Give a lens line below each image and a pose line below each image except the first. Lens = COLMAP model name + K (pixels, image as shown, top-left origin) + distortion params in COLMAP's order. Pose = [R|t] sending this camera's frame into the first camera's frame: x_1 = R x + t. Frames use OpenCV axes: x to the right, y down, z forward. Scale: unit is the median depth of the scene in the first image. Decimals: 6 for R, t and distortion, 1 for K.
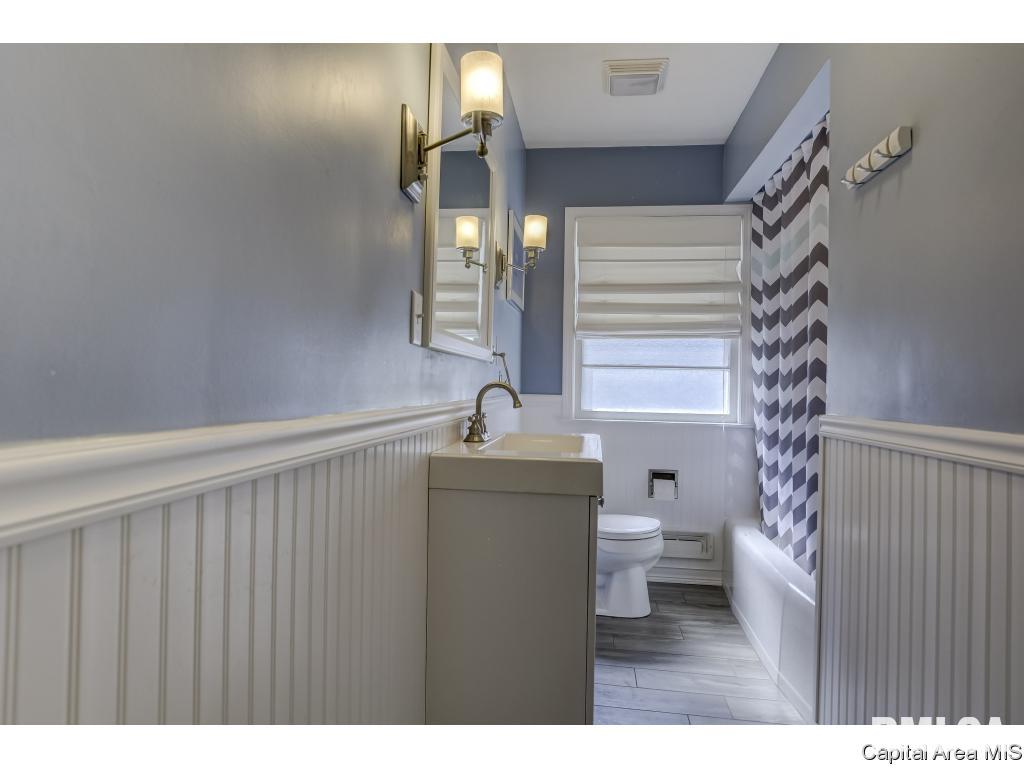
lens RADIAL K [[603.2, 0, 512.4], [0, 603.2, 378.3], [0, 0, 1]] dist [-0.008689, -0.000400]
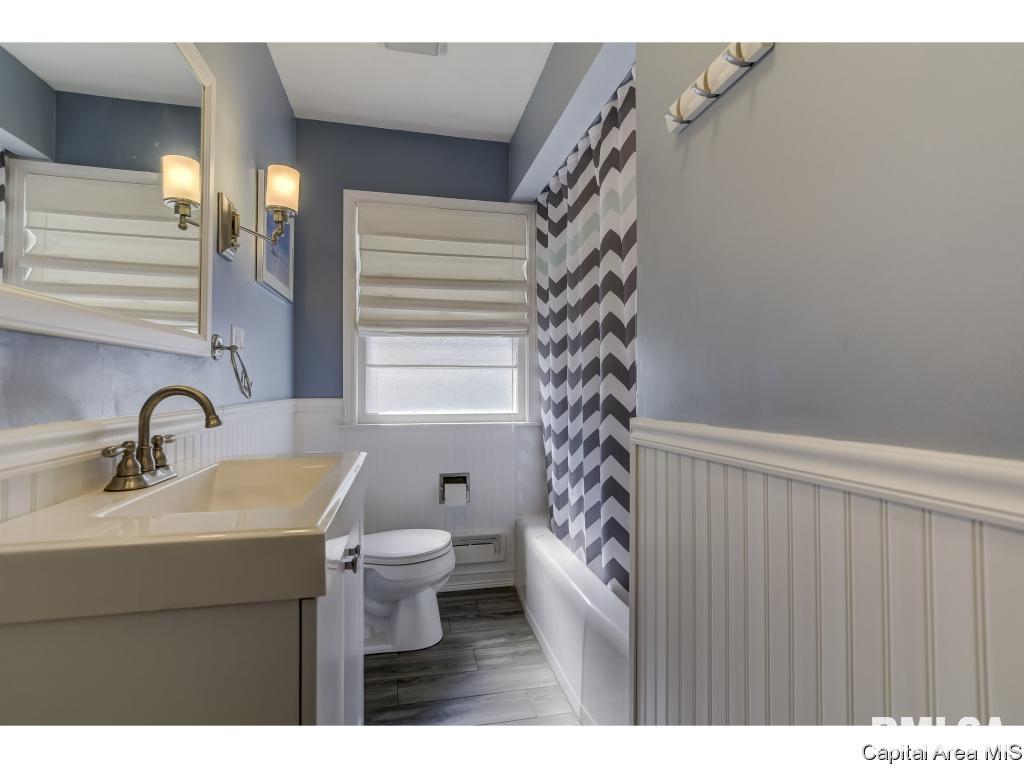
lens RADIAL K [[495.7, 0, 511.5], [0, 495.7, 380.2], [0, 0, 1]] dist [-0.009541, 0.009017]
pose [[0.939329, -0.015843, 0.342652, 0.076592], [0.015358, 0.999874, 0.004129, 0.002003], [-0.342674, 0.001384, 0.939453, 0.259337]]
